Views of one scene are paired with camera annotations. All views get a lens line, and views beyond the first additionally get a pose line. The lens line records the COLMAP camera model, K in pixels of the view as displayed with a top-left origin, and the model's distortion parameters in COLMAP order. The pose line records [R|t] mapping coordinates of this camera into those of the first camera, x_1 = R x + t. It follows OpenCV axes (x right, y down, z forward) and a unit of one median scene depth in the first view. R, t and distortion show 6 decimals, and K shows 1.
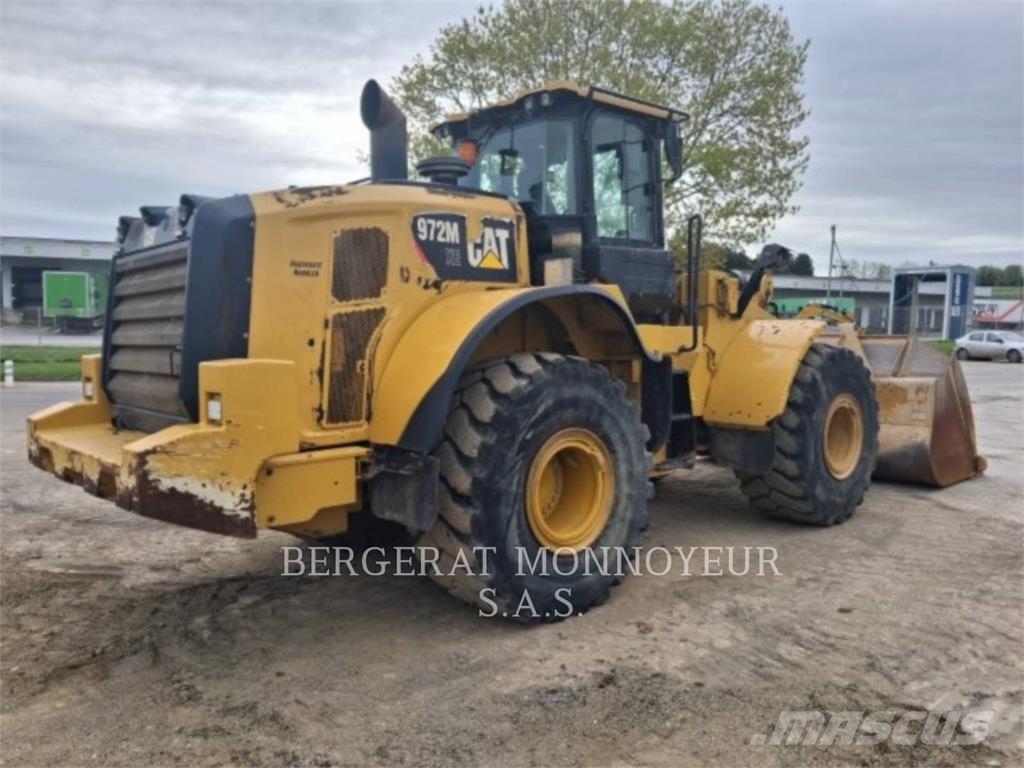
lens RADIAL K [[772.3, 0, 502.3], [0, 772.3, 369.7], [0, 0, 1]] dist [0.015328, -0.005030]
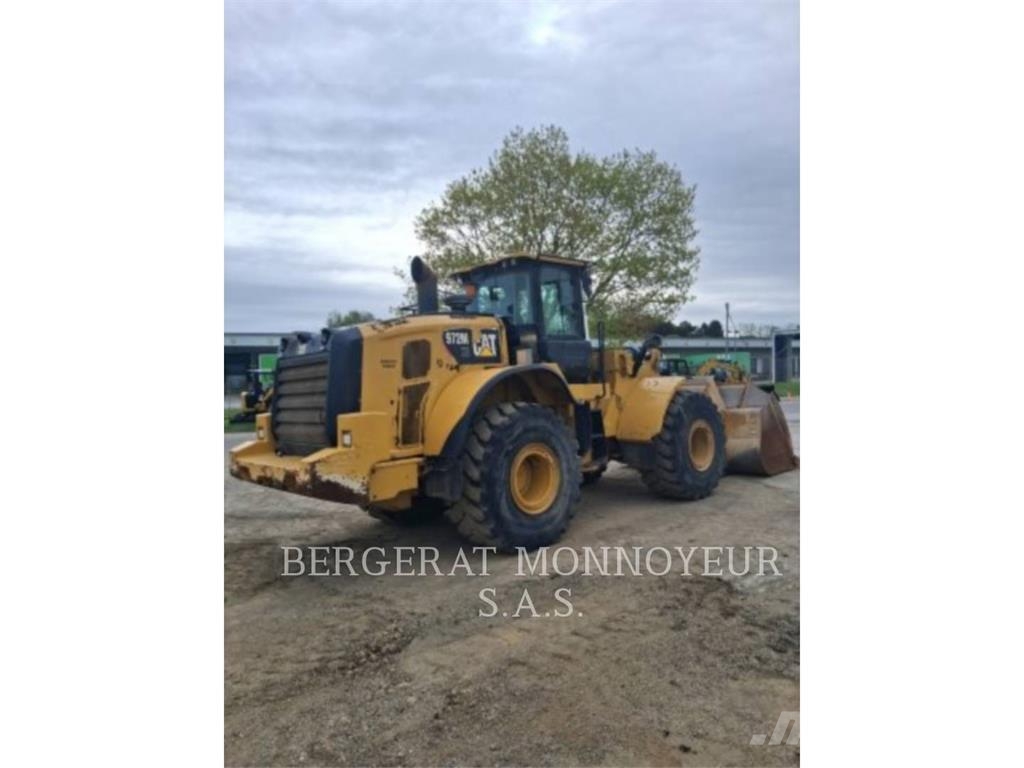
lens RADIAL K [[573.8, 0, 508.5], [0, 573.8, 373.5], [0, 0, 1]] dist [0.044476, -0.001196]
pose [[0.999080, -0.038703, 0.018483, 0.010950], [0.039897, 0.996797, -0.069305, 0.002634], [-0.015741, 0.069978, 0.997424, -0.344499]]
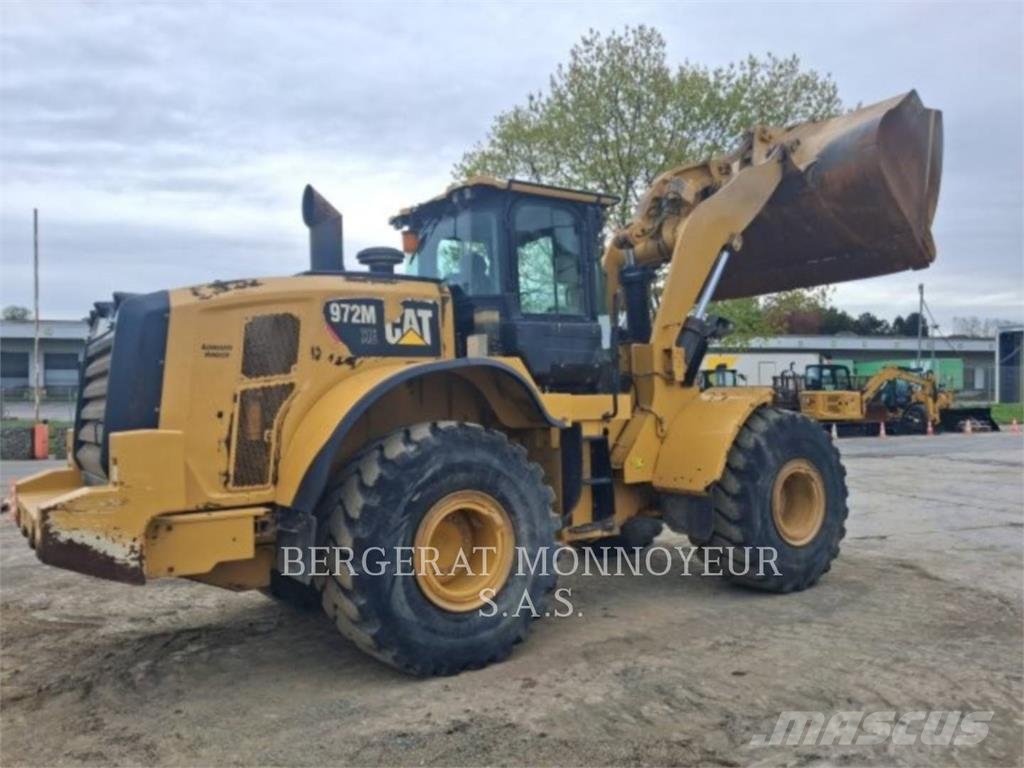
lens RADIAL K [[772.3, 0, 496.0], [0, 772.3, 369.2], [0, 0, 1]] dist [0.015328, -0.005030]
pose [[0.990444, -0.021776, -0.136186, 0.268911], [0.009453, 0.995853, -0.090483, 0.004489], [0.137592, 0.088331, 0.986542, -0.071656]]
